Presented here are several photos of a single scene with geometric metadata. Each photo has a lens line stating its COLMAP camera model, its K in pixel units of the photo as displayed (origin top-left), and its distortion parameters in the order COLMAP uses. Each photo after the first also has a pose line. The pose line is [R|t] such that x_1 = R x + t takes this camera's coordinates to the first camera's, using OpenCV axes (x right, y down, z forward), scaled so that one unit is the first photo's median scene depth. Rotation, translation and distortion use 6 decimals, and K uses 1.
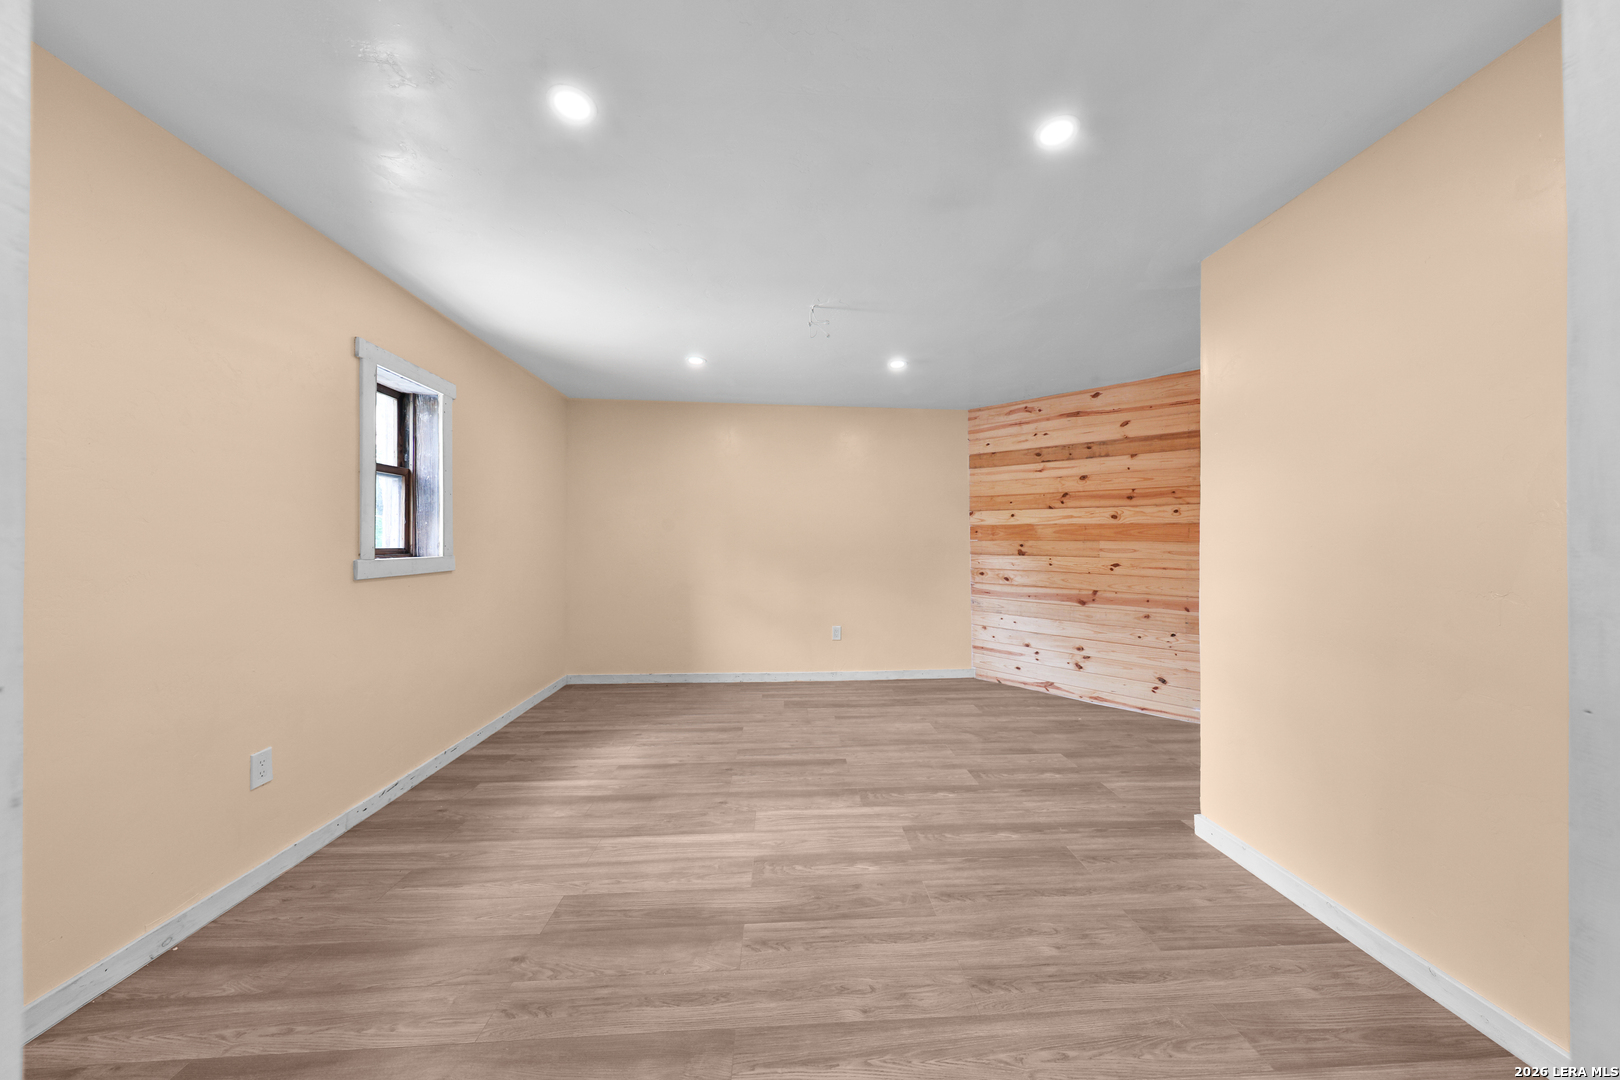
lens RADIAL K [[559.8, 0, 803.8], [0, 559.8, 537.1], [0, 0, 1]] dist [0.019430, -0.002580]
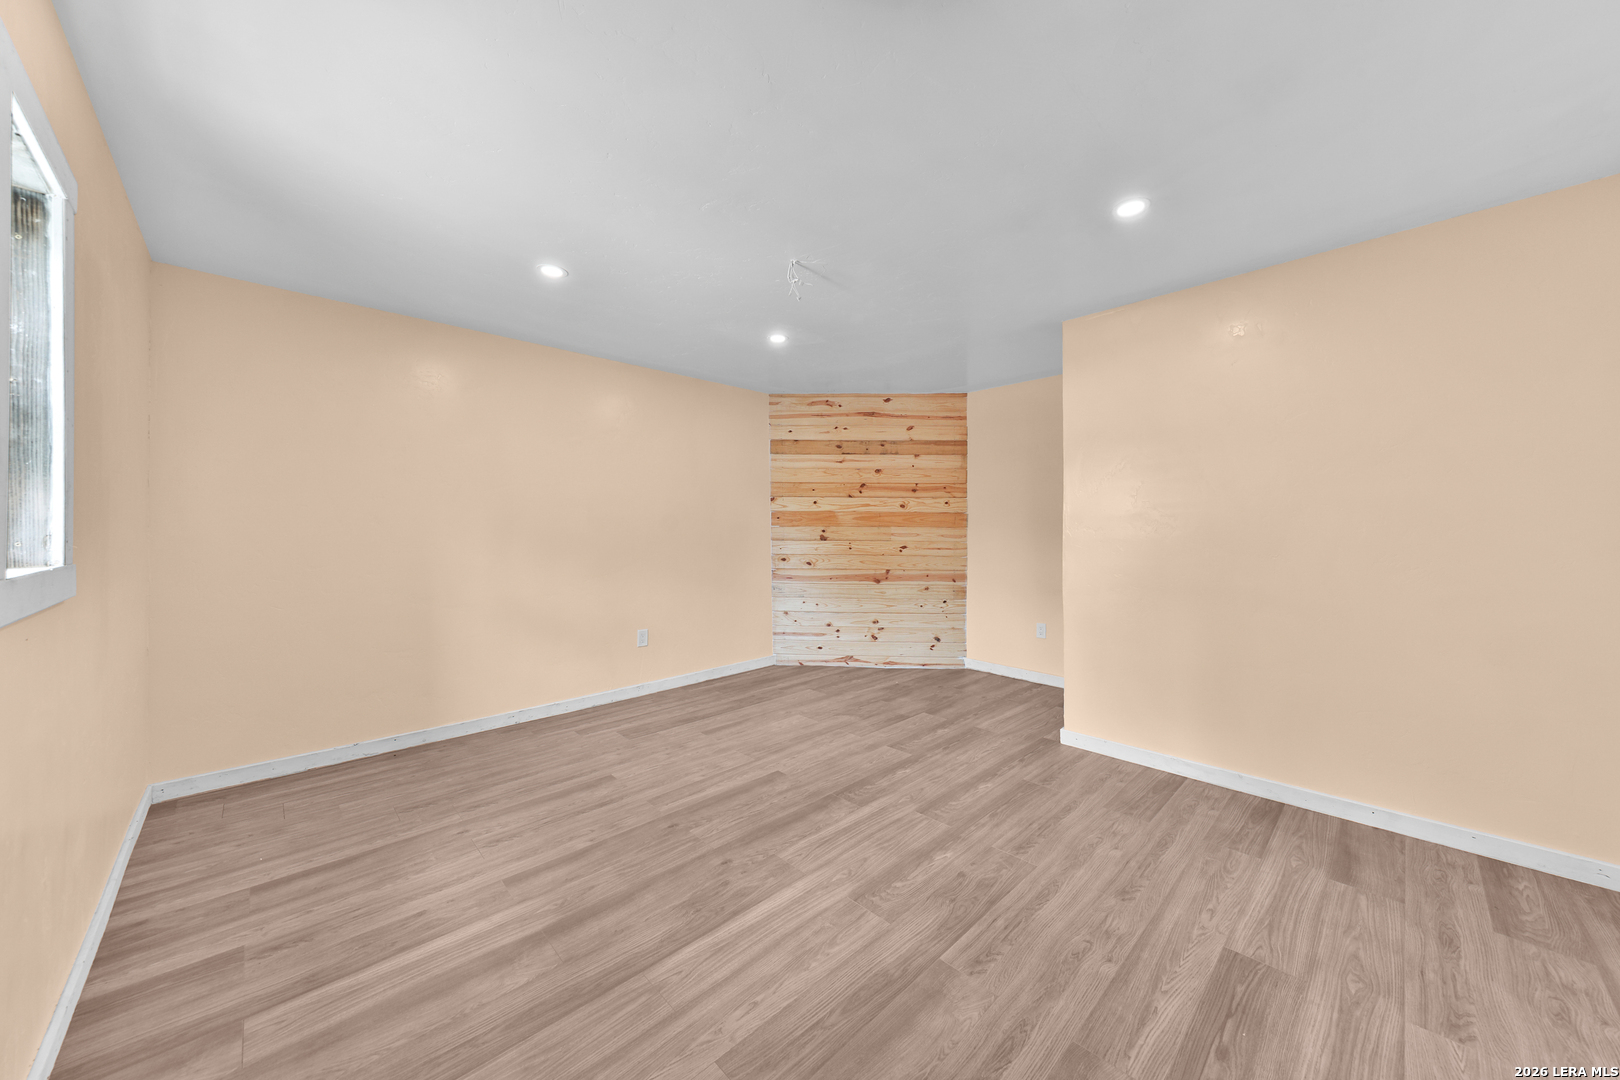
lens RADIAL K [[585.3, 0, 840.1], [0, 585.3, 534.3], [0, 0, 1]] dist [0.008100, -0.000551]
pose [[0.737729, -0.012476, 0.674982, -0.417543], [-0.002025, 0.999784, 0.020694, -0.003198], [-0.675094, -0.016633, 0.737544, 0.212819]]
